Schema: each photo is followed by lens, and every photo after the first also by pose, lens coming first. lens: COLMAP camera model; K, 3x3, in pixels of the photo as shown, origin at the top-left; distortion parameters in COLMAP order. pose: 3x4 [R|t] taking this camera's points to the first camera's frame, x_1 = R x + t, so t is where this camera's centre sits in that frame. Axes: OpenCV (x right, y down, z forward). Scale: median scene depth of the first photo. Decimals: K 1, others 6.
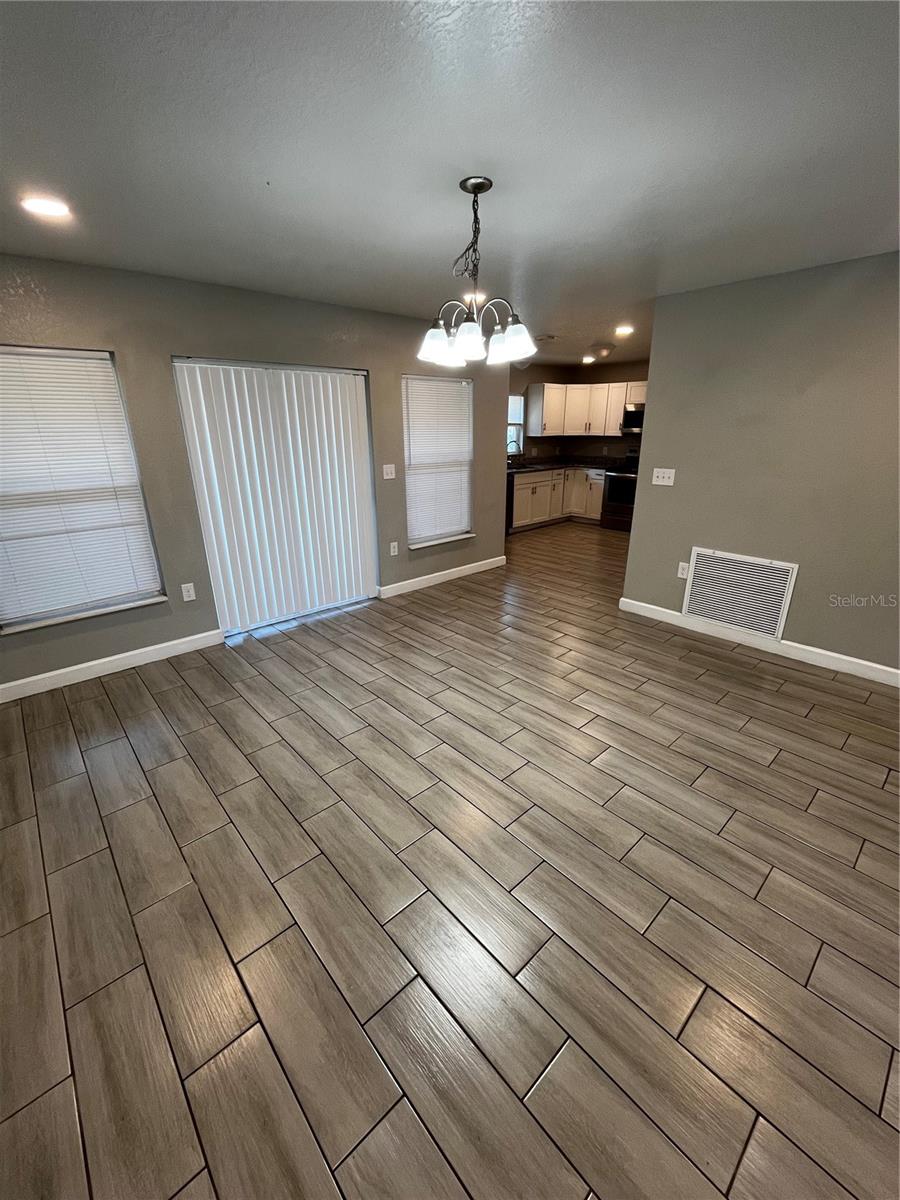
lens RADIAL K [[499.3, 0, 452.3], [0, 499.3, 586.8], [0, 0, 1]] dist [0.001755, -0.000386]
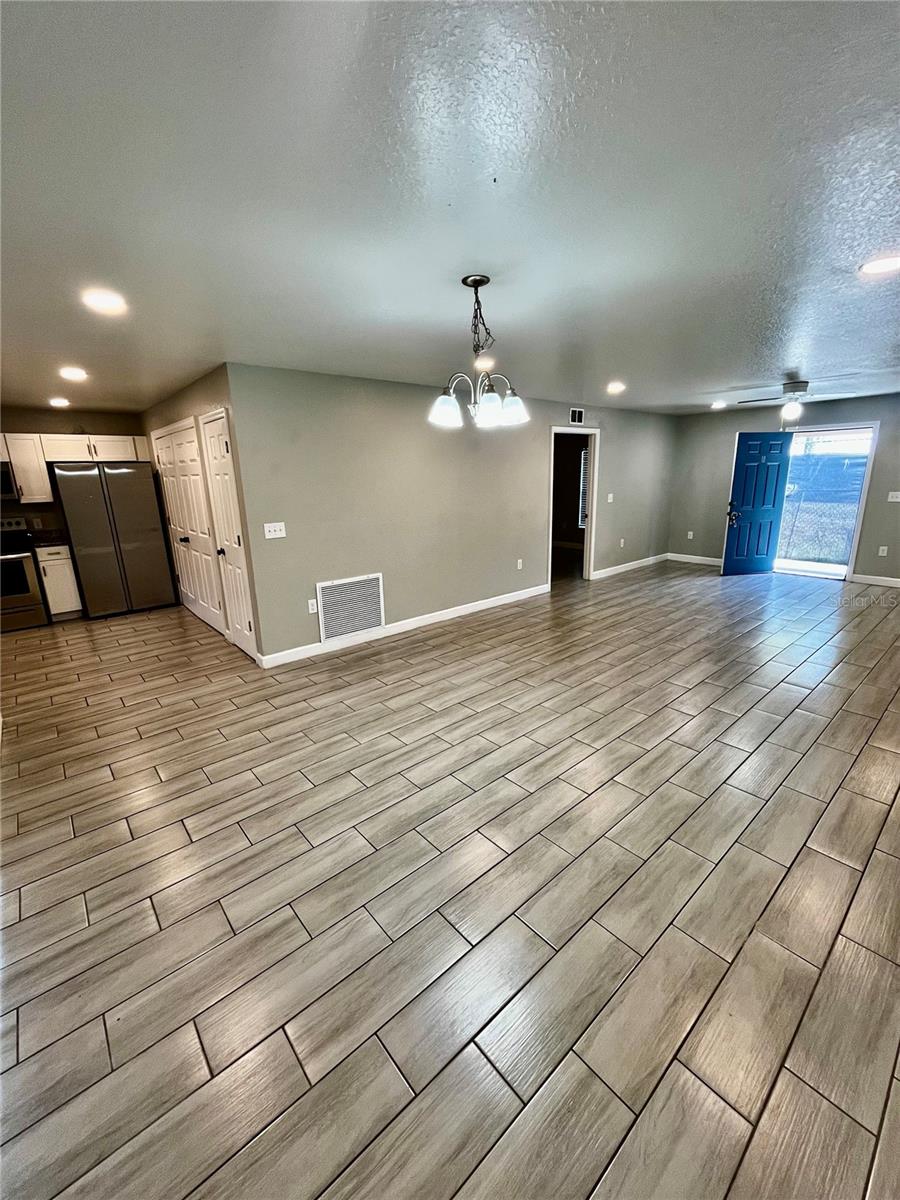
lens RADIAL K [[489.3, 0, 456.7], [0, 489.3, 597.0], [0, 0, 1]] dist [-0.002375, -0.000421]
pose [[0.014146, -0.237101, 0.971382, -0.331214], [0.332915, 0.917168, 0.219020, -0.101734], [-0.942851, 0.320289, 0.091909, 0.321083]]
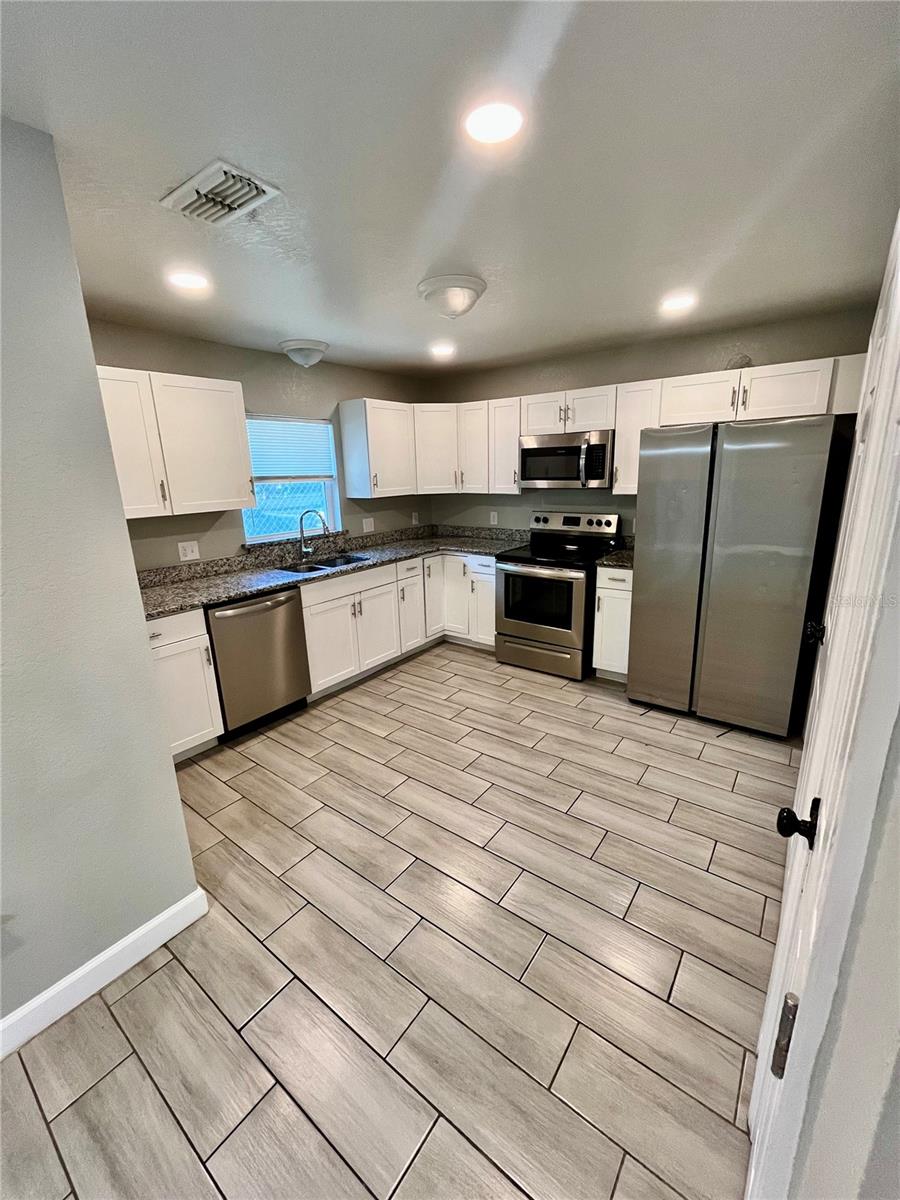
lens RADIAL K [[489.3, 0, 456.7], [0, 489.3, 597.0], [0, 0, 1]] dist [-0.002375, -0.000421]
pose [[0.981592, -0.067672, 0.178597, 0.180714], [0.080035, 0.994803, -0.062946, -0.172298], [-0.173409, 0.076081, 0.981907, 0.530640]]
